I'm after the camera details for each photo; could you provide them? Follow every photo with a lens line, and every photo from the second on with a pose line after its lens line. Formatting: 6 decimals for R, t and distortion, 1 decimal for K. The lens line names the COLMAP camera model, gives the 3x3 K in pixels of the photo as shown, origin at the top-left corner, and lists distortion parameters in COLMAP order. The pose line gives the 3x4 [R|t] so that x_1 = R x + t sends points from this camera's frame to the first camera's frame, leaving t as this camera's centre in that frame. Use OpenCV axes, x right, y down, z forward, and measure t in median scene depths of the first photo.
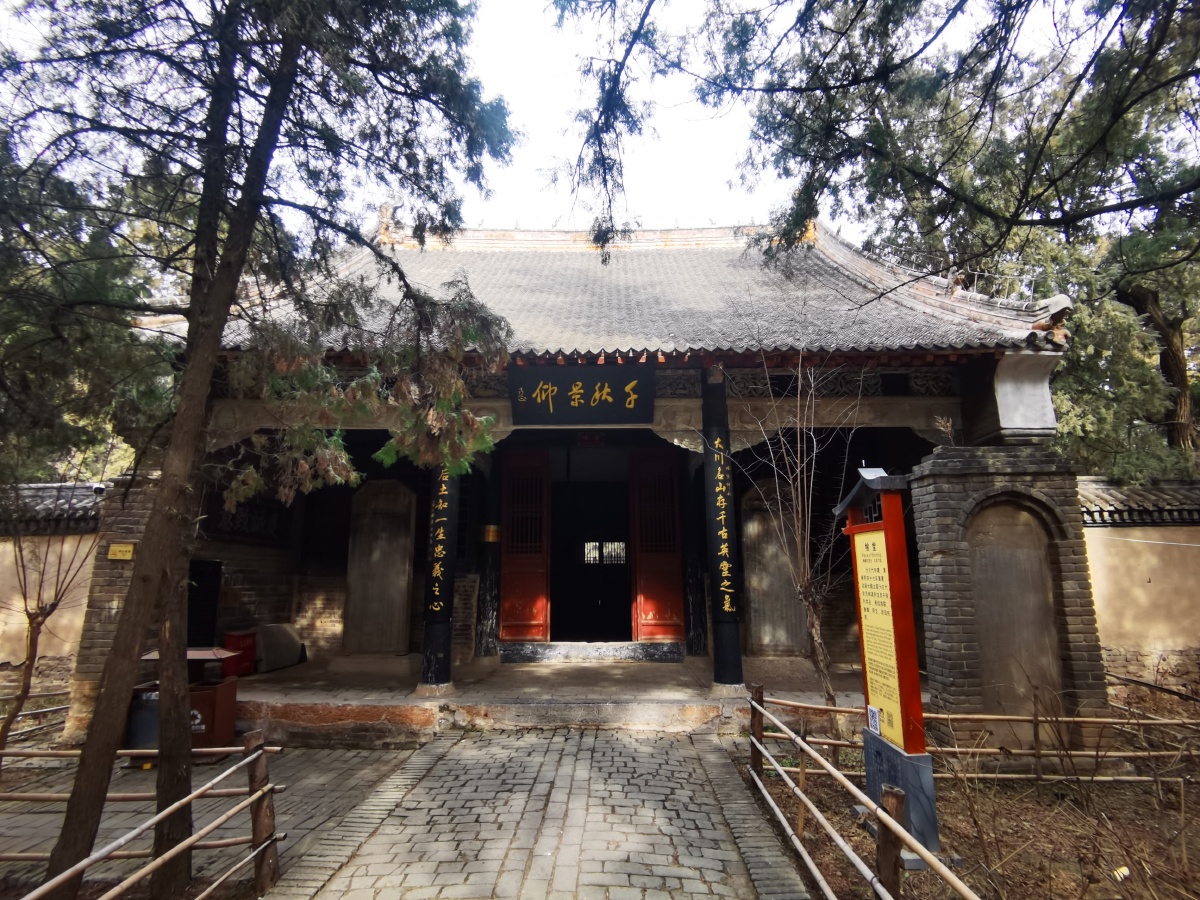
lens RADIAL K [[627.0, 0, 599.1], [0, 627.0, 446.3], [0, 0, 1]] dist [-0.004666, -0.000628]
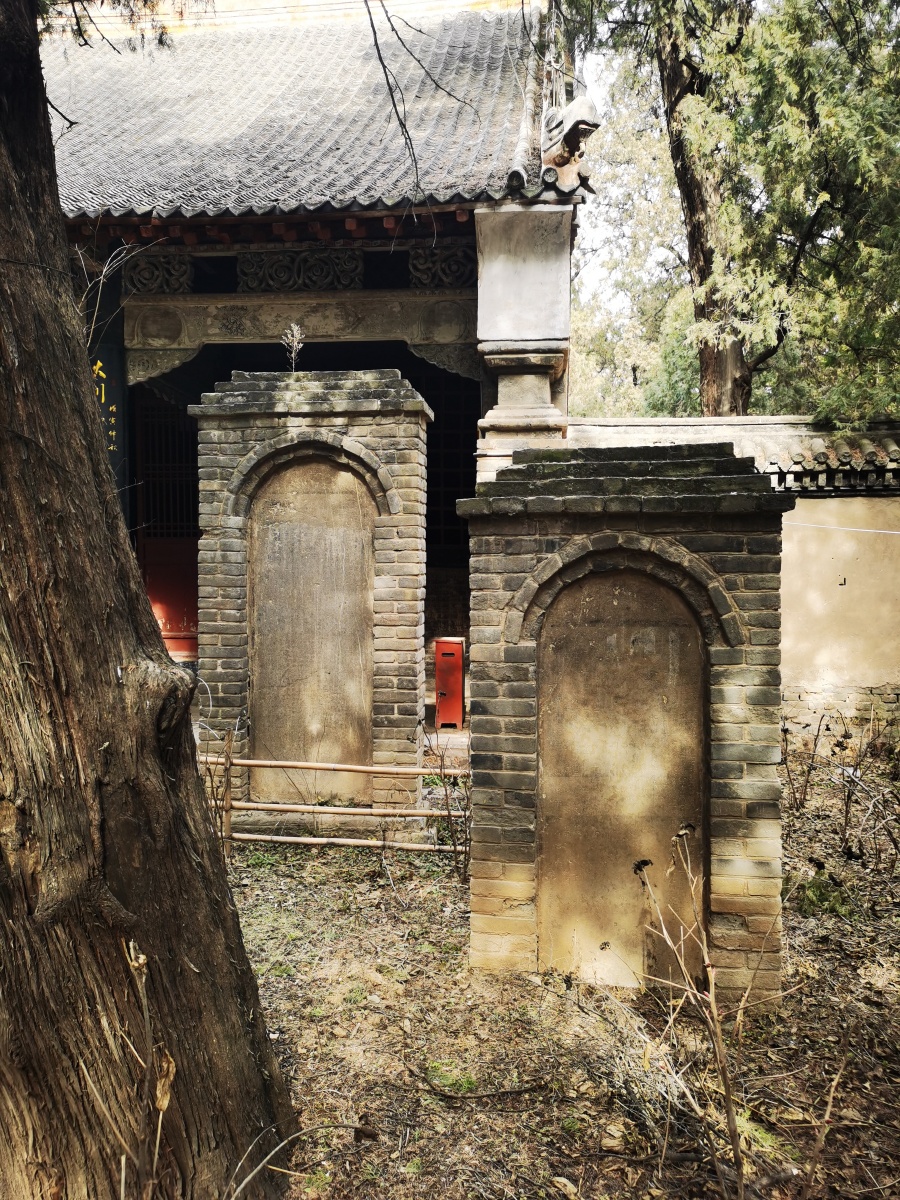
lens RADIAL K [[929.7, 0, 450.1], [0, 929.7, 601.9], [0, 0, 1]] dist [0.064631, 0.003609]
pose [[0.992065, 0.018259, -0.124391, 0.743816], [0.011608, 0.971869, 0.235235, 0.005530], [0.125187, -0.234812, 0.963946, 0.024926]]
